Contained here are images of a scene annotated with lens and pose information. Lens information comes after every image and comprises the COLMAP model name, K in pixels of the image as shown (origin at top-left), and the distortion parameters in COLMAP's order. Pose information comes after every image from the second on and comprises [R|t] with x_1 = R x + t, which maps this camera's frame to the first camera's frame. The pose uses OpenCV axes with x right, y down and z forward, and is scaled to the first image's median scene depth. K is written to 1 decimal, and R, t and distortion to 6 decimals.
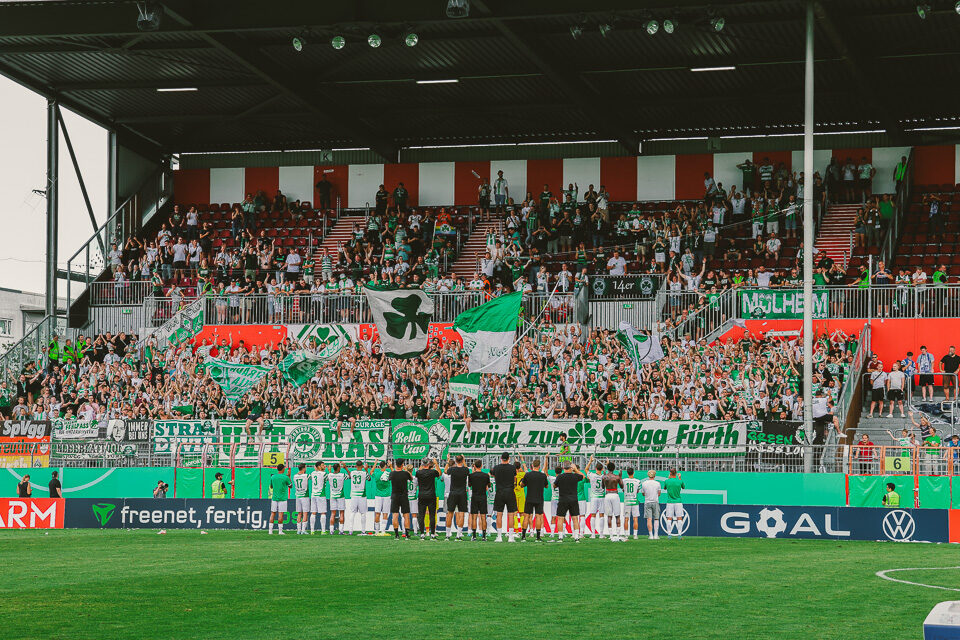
lens RADIAL K [[2570.5, 0, 473.9], [0, 2570.5, 311.7], [0, 0, 1]] dist [0.463336, 0.000000]
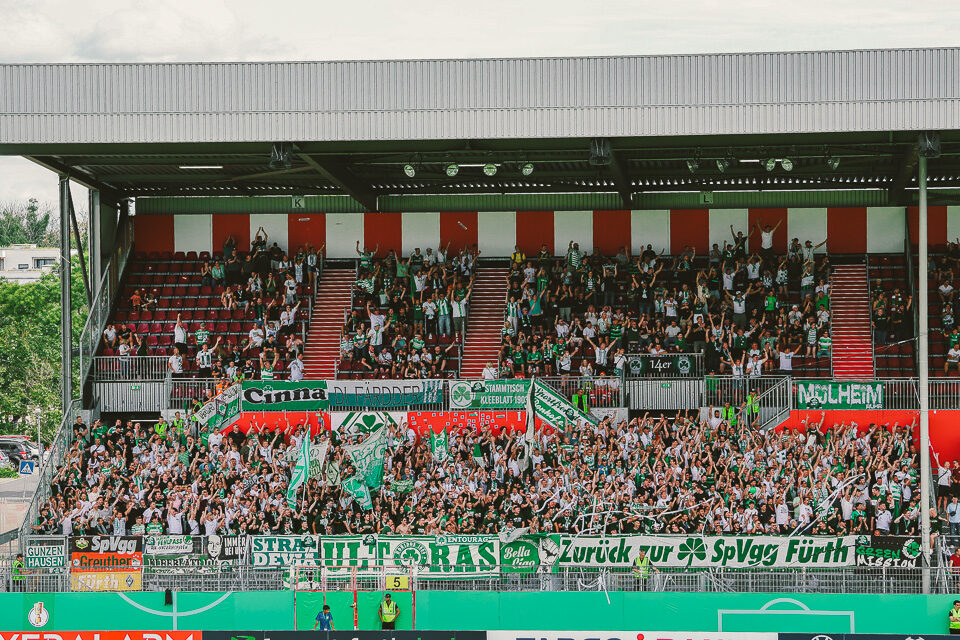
lens RADIAL K [[3053.7, 0, 478.0], [0, 3053.7, 327.3], [0, 0, 1]] dist [0.389202, 0.000000]
pose [[0.980113, -0.022374, 0.197176, -0.275285], [0.004011, 0.995654, 0.093039, -0.151510], [-0.198401, -0.090398, 0.975943, -0.171375]]
